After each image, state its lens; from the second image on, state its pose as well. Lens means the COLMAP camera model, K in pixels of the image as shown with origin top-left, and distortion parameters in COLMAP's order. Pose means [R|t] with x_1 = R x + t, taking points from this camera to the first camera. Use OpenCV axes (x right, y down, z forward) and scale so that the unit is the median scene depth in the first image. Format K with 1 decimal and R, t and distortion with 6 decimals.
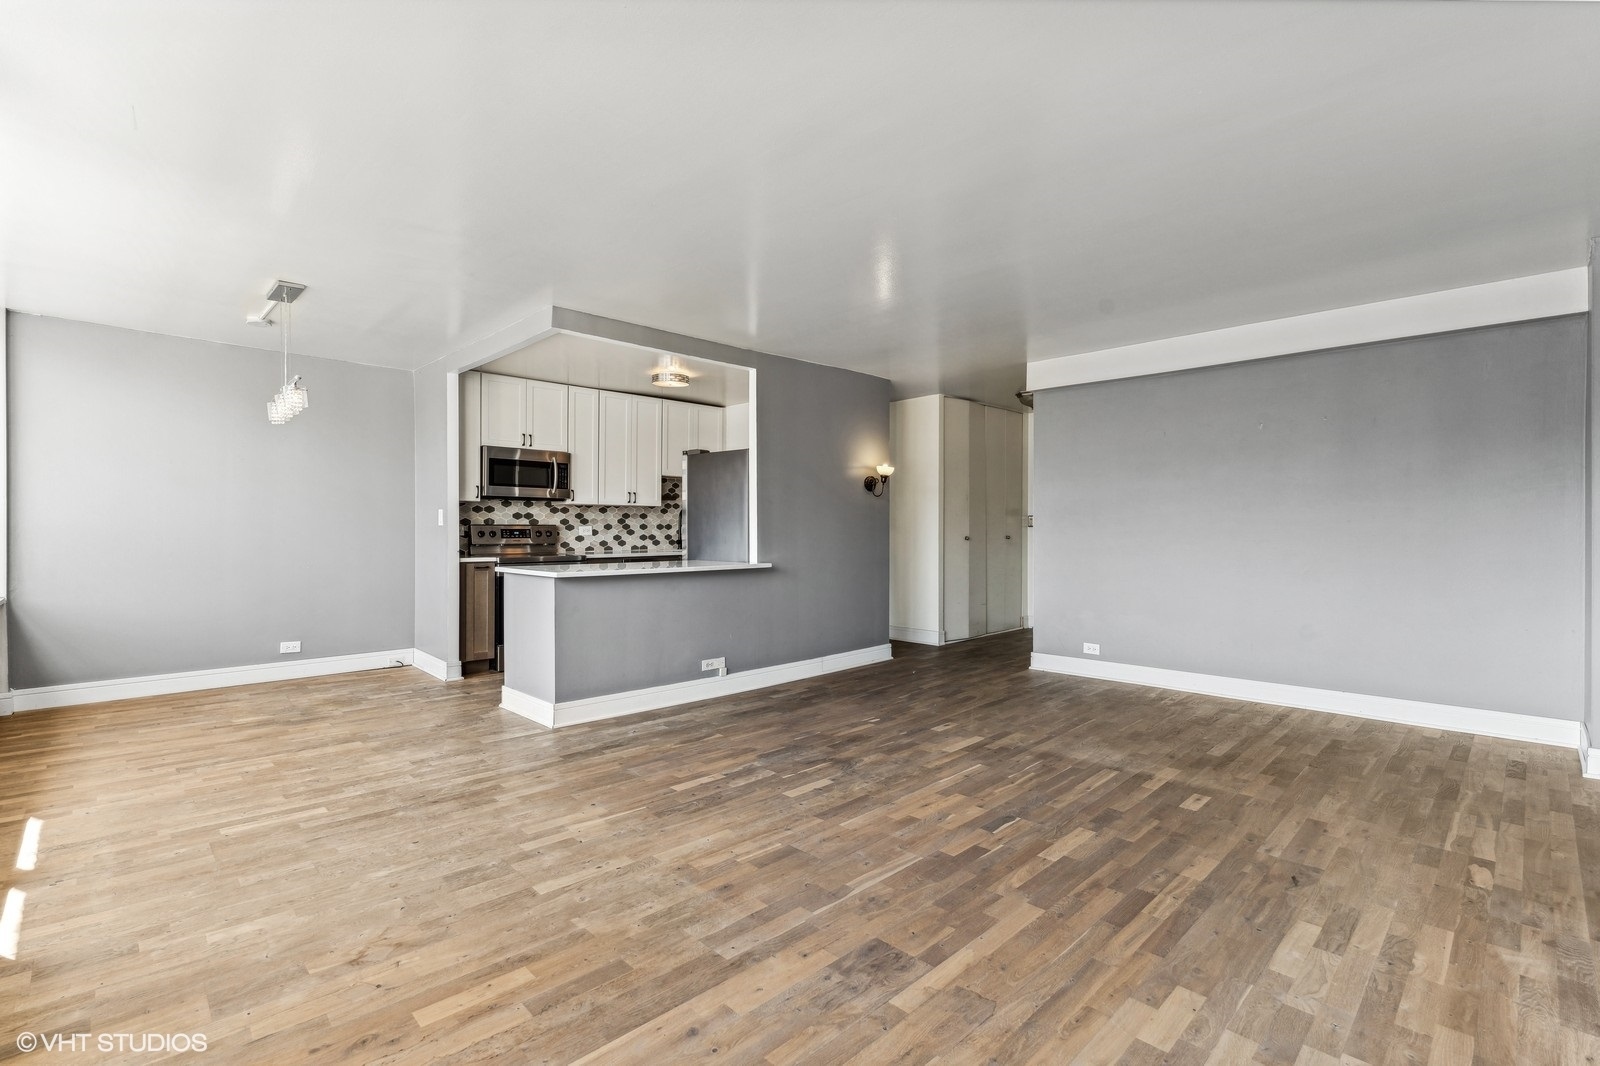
lens RADIAL K [[722.5, 0, 799.6], [0, 722.5, 522.6], [0, 0, 1]] dist [-0.002122, -0.000628]
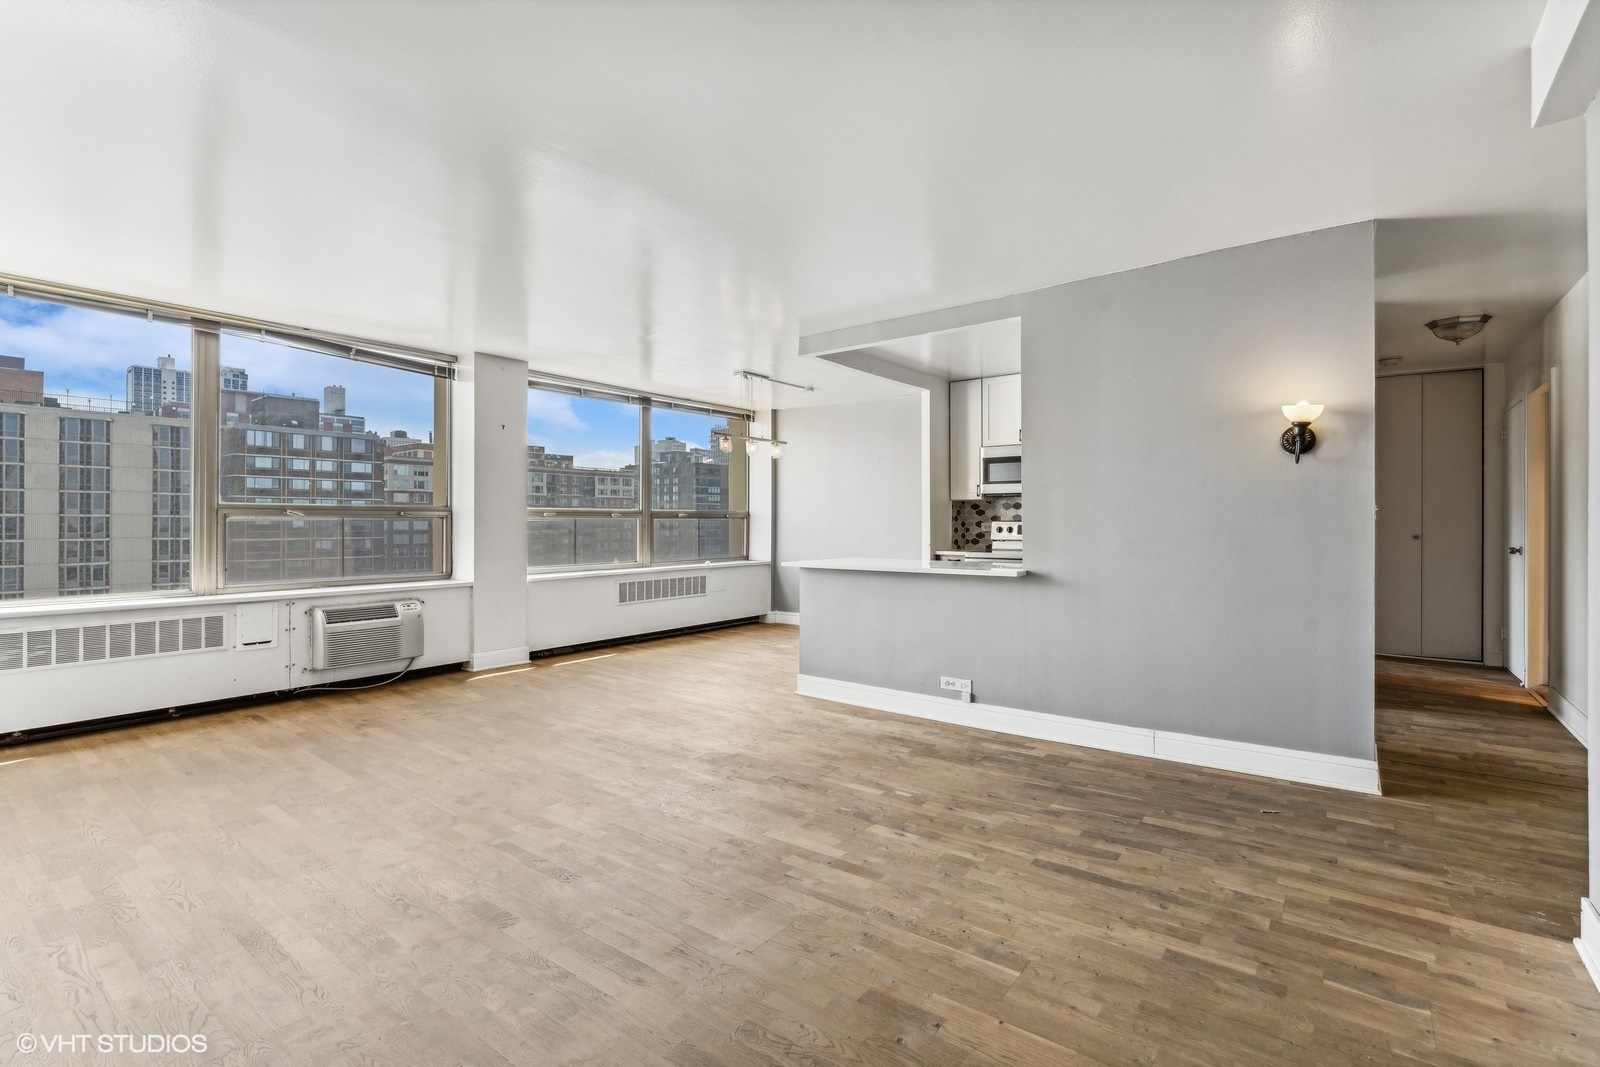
lens RADIAL K [[722.5, 0, 799.6], [0, 722.5, 523.1], [0, 0, 1]] dist [-0.002122, -0.000628]
pose [[0.141319, -0.004133, -0.989956, 0.782976], [0.011473, 0.999931, -0.002537, 0.007275], [0.989898, -0.010999, 0.141356, 0.788554]]
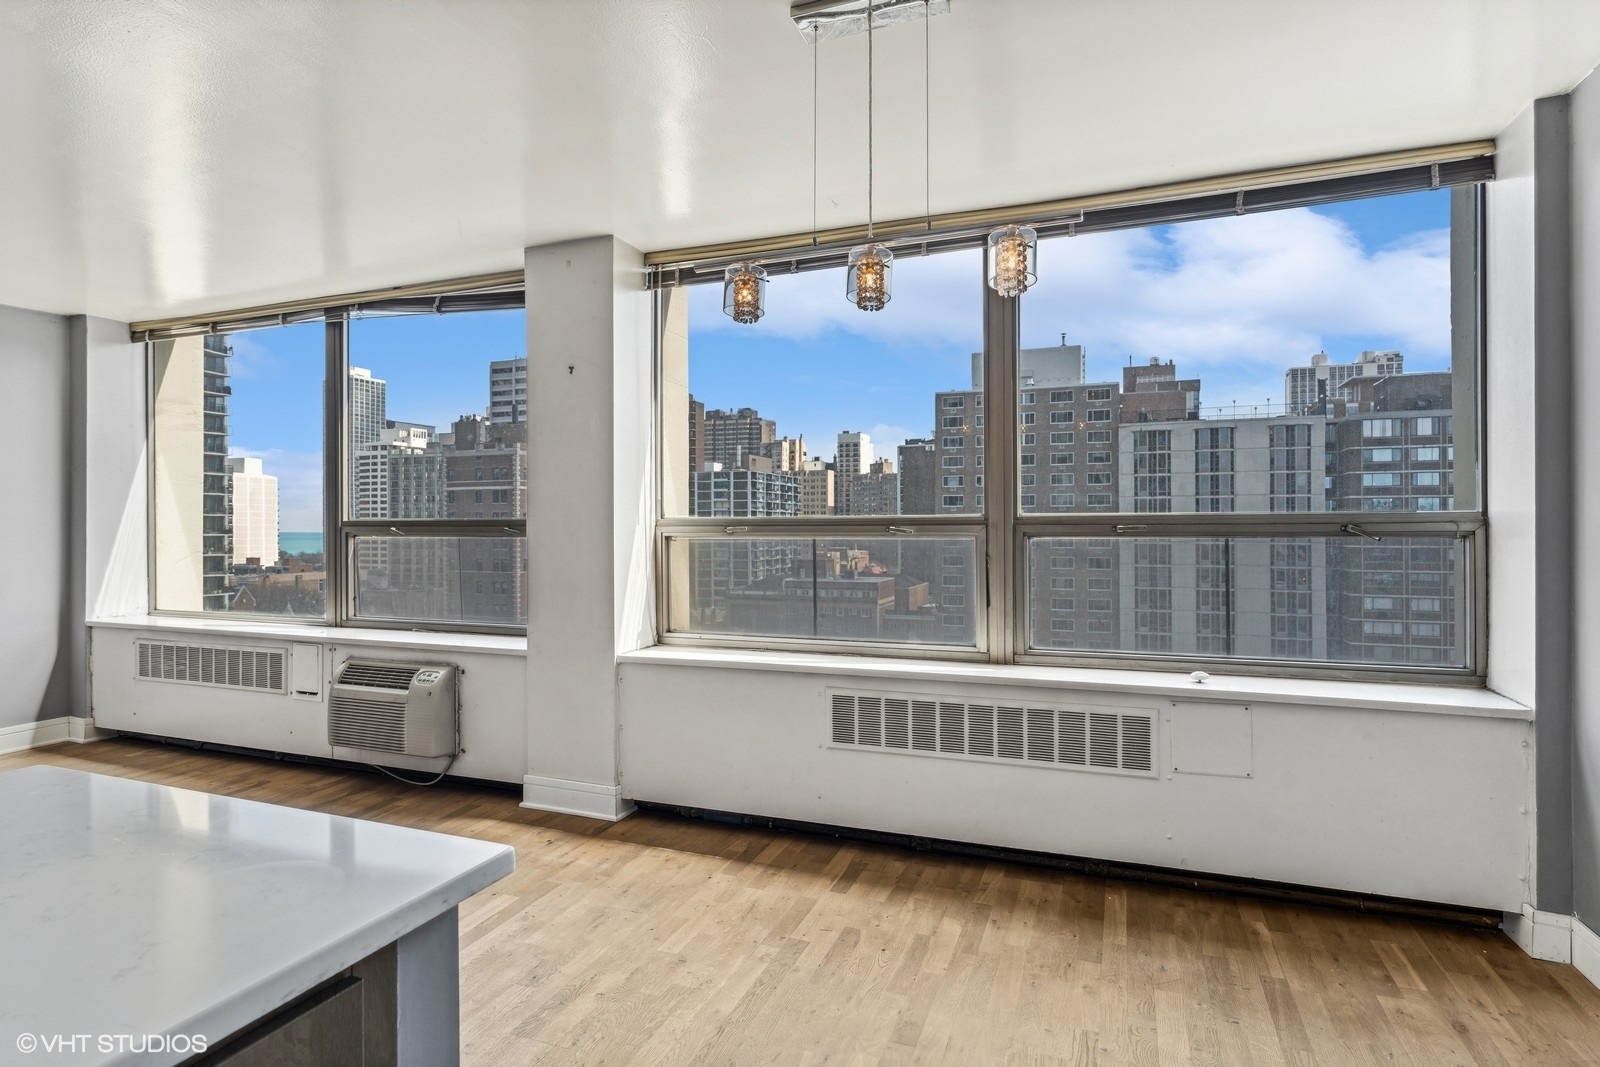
lens RADIAL K [[845.6, 0, 796.6], [0, 845.6, 527.6], [0, 0, 1]] dist [-0.002847, 0.000224]
pose [[-0.907965, -0.002993, -0.419035, -0.411231], [0.001518, 0.999944, -0.010432, -0.012475], [0.419043, -0.010108, -0.907910, 1.274624]]
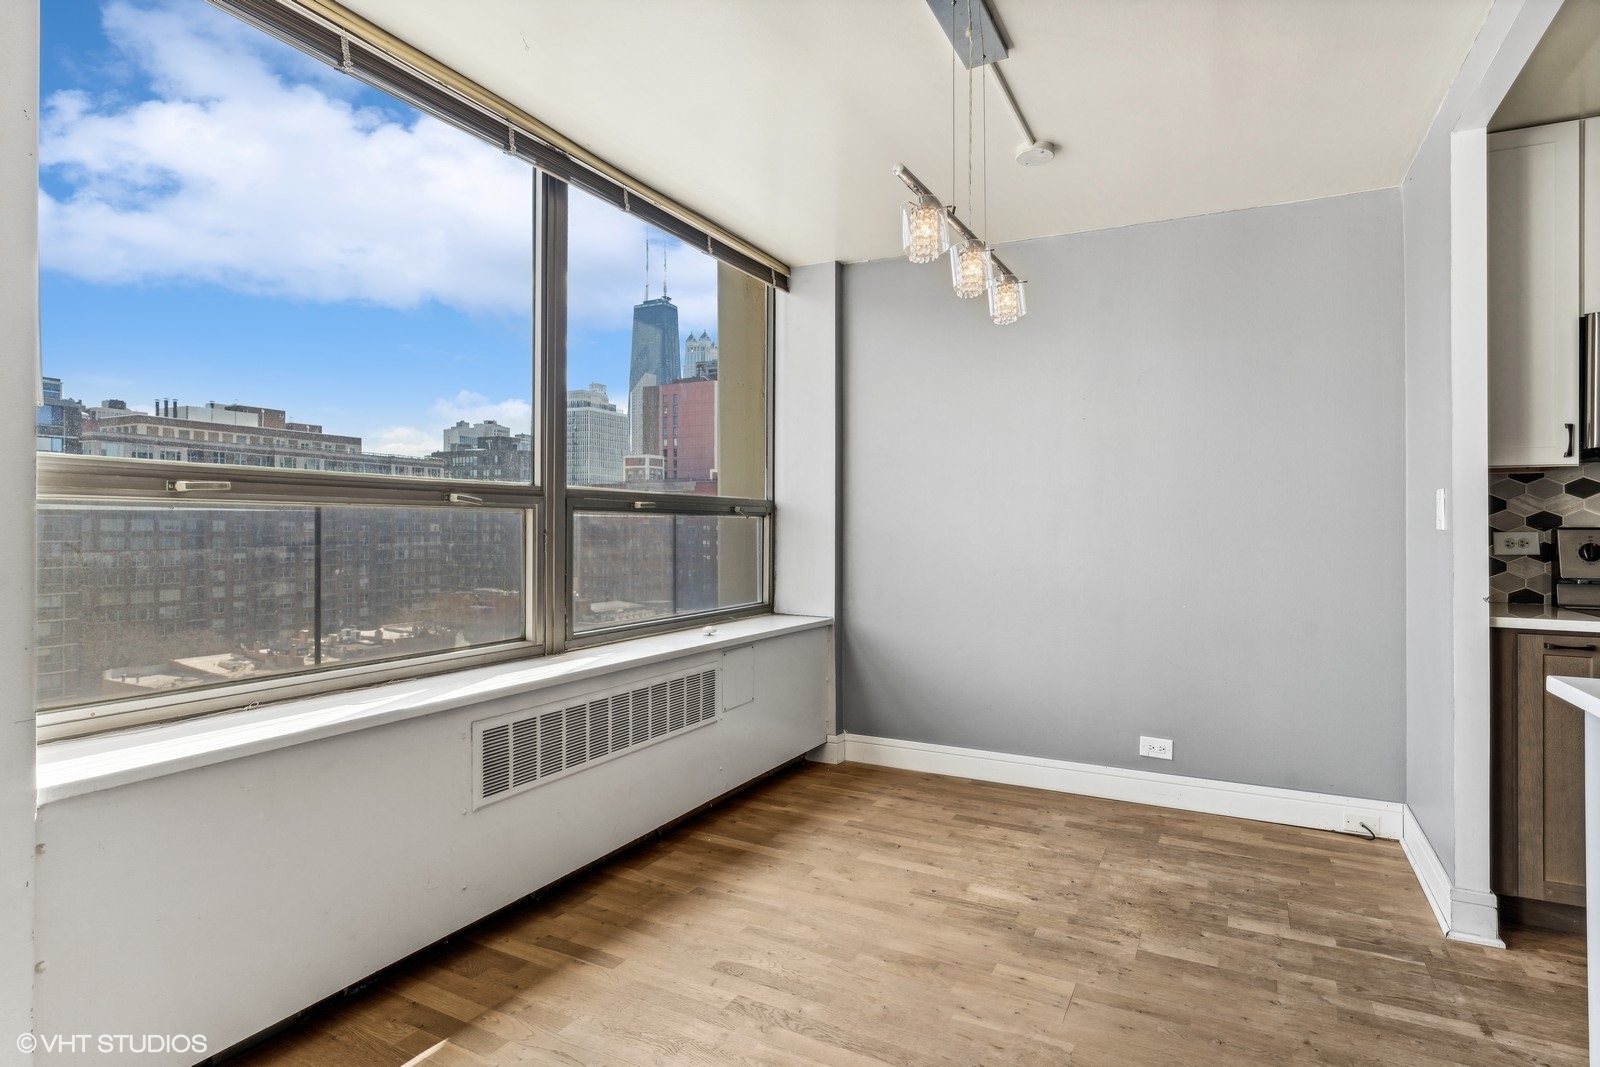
lens RADIAL K [[845.6, 0, 796.6], [0, 845.6, 527.6], [0, 0, 1]] dist [-0.002847, 0.000224]
pose [[0.309014, -0.002411, -0.951054, -0.207995], [0.001628, 0.999997, -0.002005, 0.003844], [0.951056, -0.000929, 0.309017, 0.651273]]
